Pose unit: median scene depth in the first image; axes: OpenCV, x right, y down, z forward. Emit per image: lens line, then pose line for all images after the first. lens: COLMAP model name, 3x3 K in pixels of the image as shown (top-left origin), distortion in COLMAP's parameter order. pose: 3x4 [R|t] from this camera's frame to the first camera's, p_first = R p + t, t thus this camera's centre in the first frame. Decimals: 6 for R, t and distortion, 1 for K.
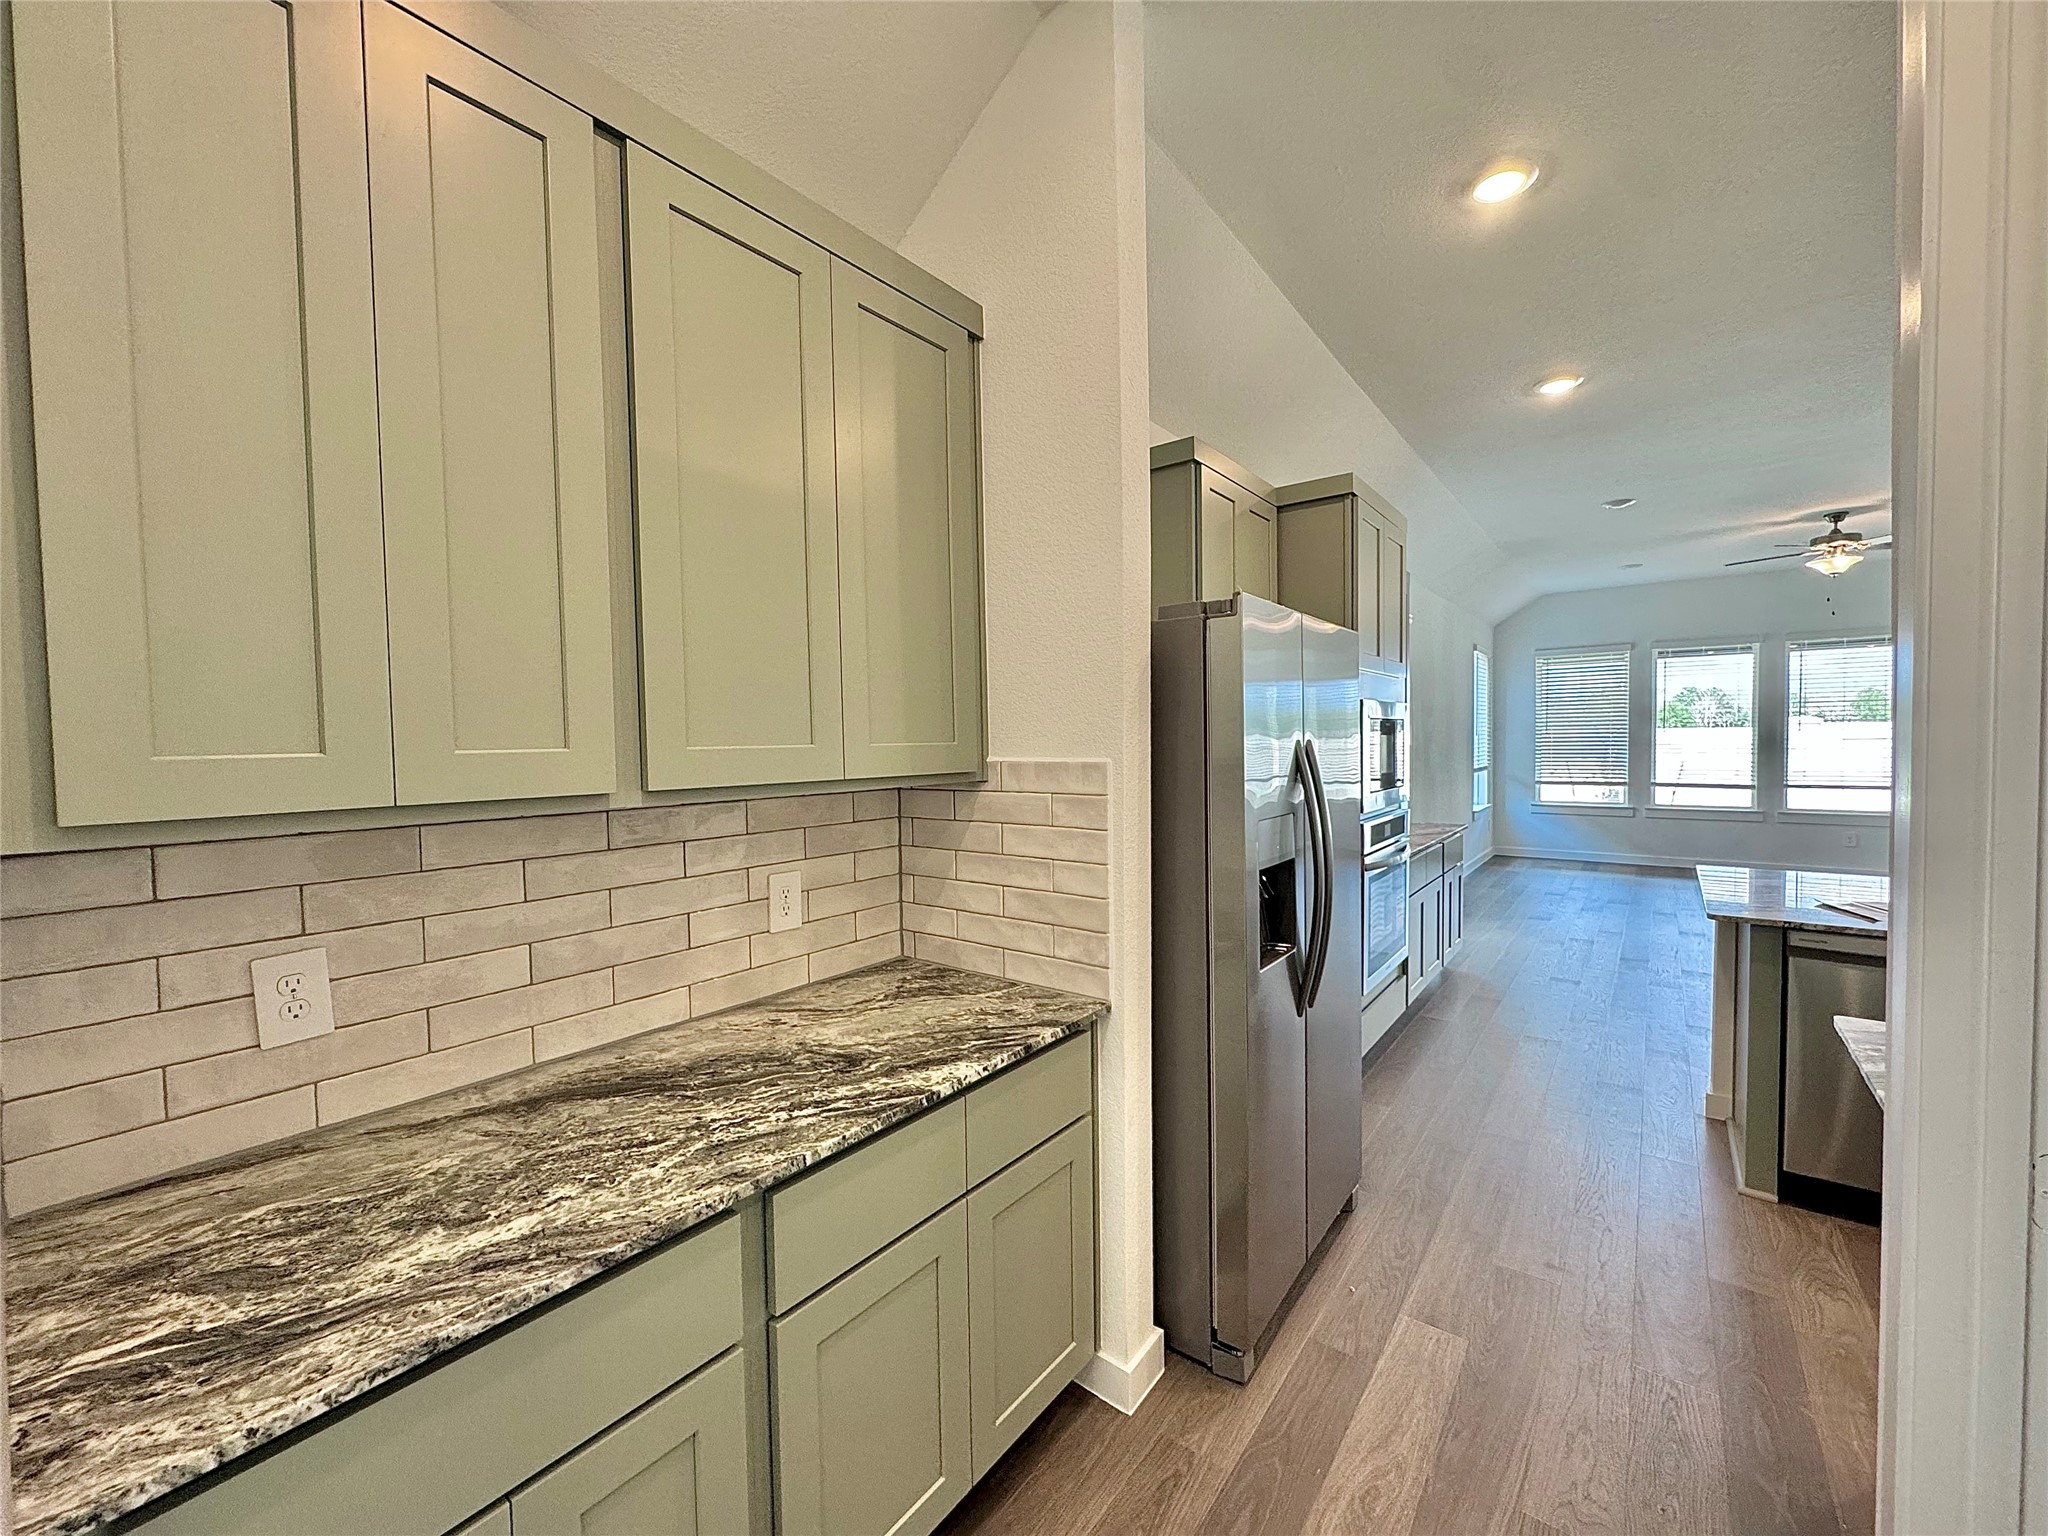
lens RADIAL K [[821.2, 0, 1020.4], [0, 821.2, 768.8], [0, 0, 1]] dist [-0.003355, 0.000299]
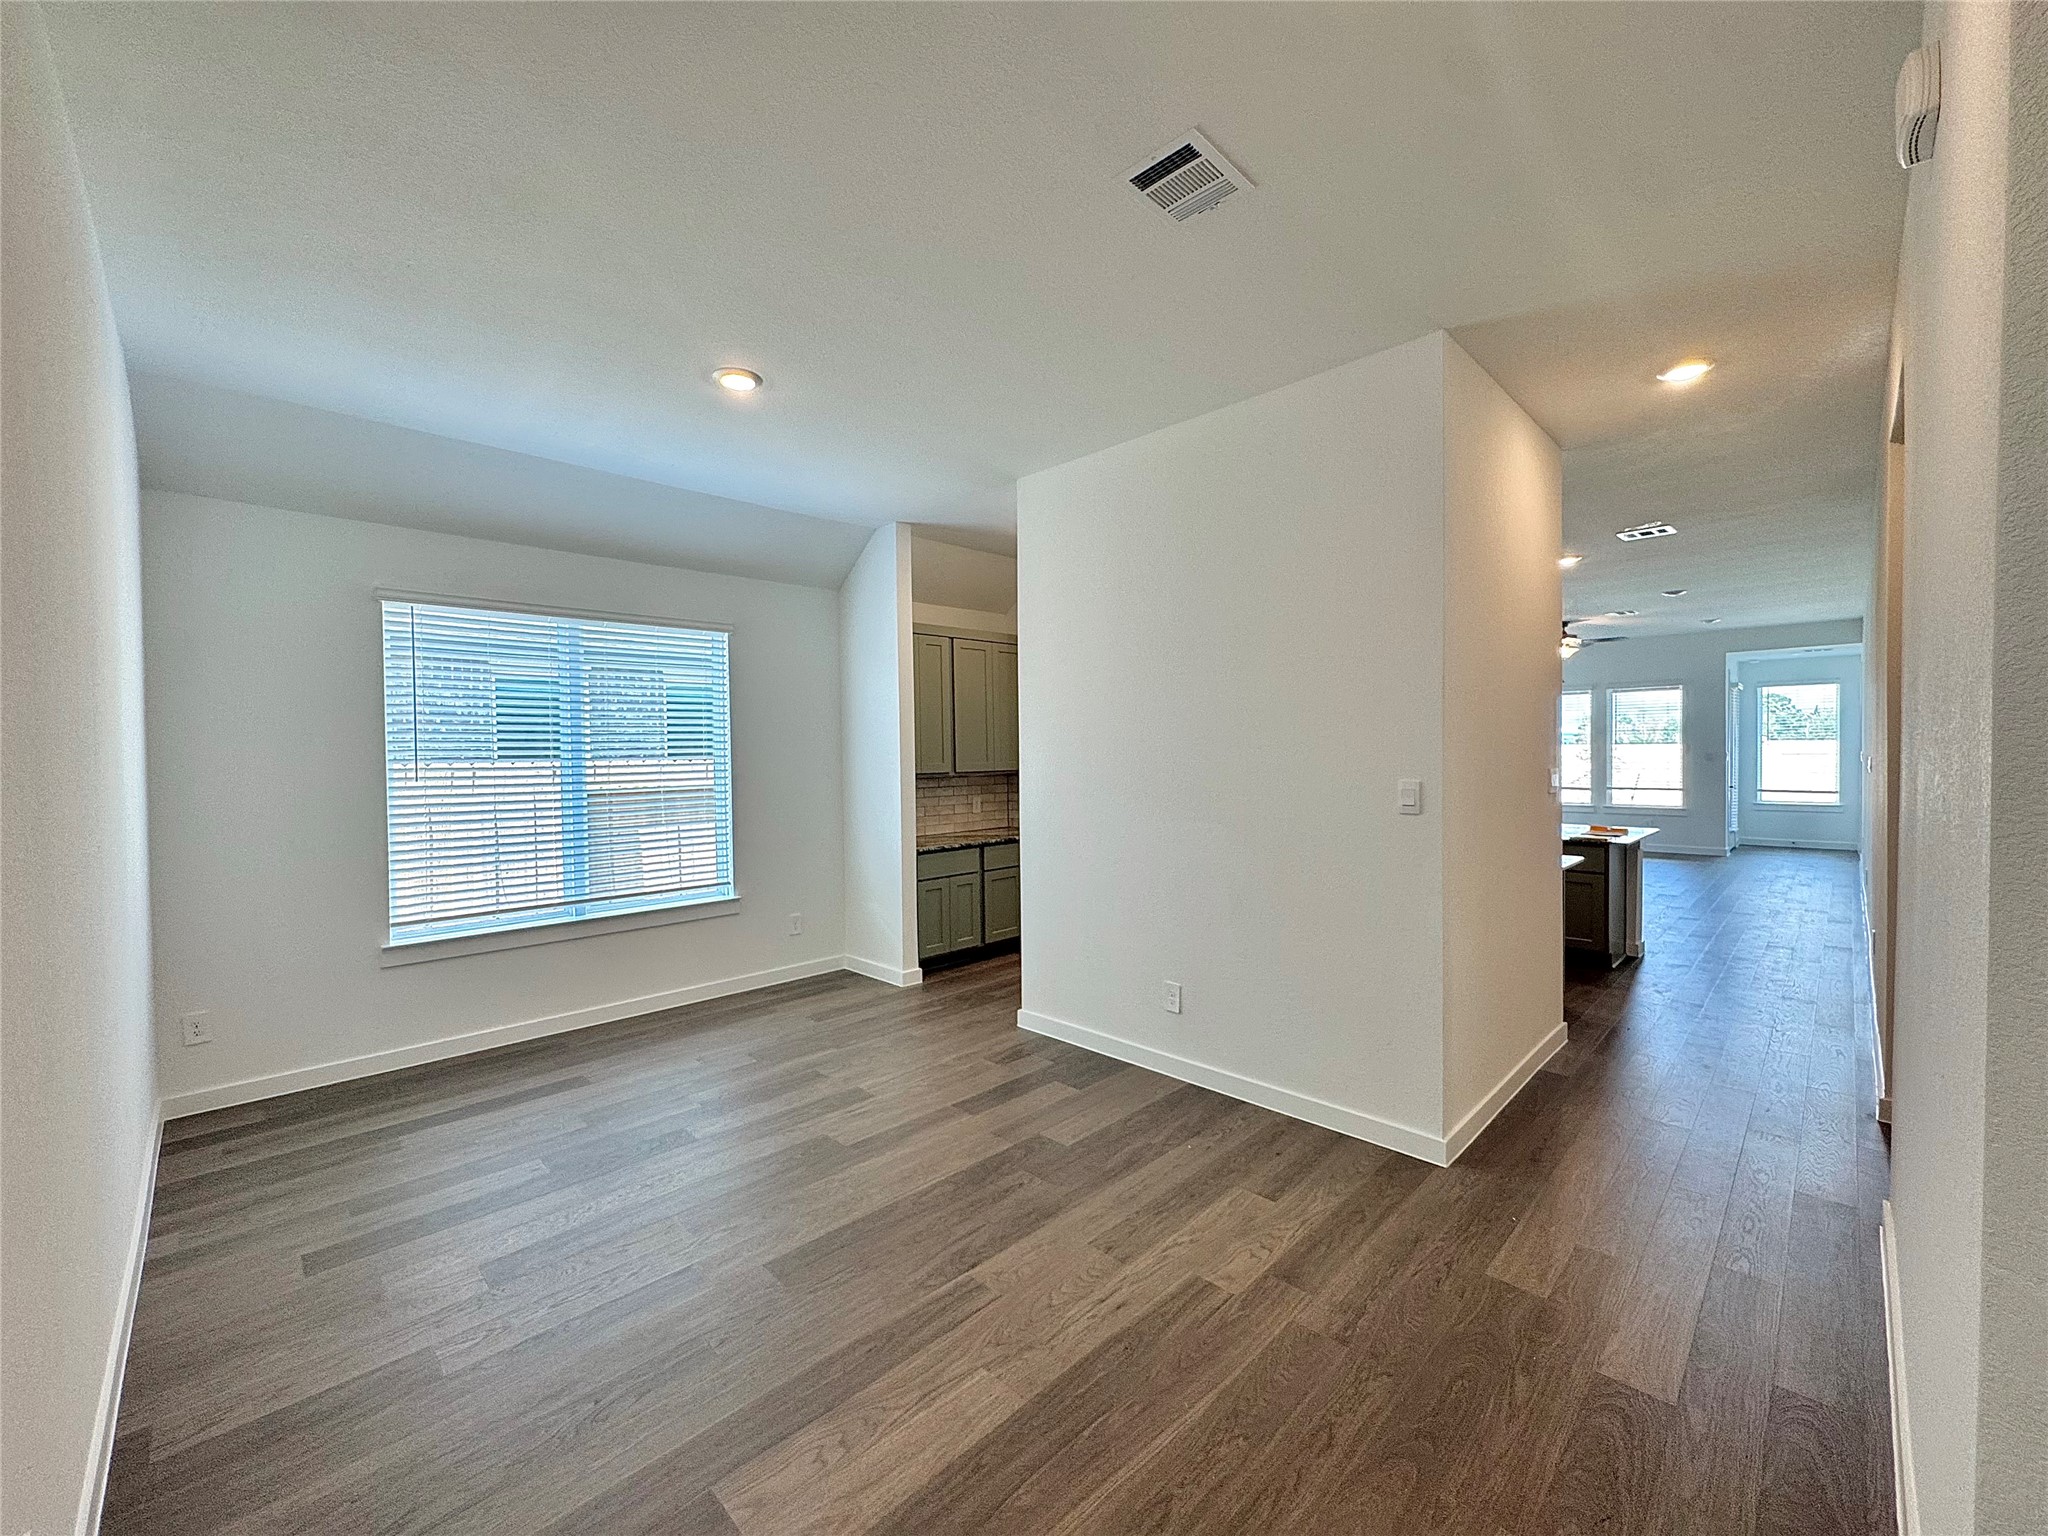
lens RADIAL K [[821.2, 0, 1021.5], [0, 821.2, 765.5], [0, 0, 1]] dist [-0.003355, 0.000299]
pose [[0.991913, 0.004451, -0.126844, 0.111605], [-0.006329, 0.999876, -0.014400, 0.010993], [0.126764, 0.015086, 0.991818, -0.775542]]
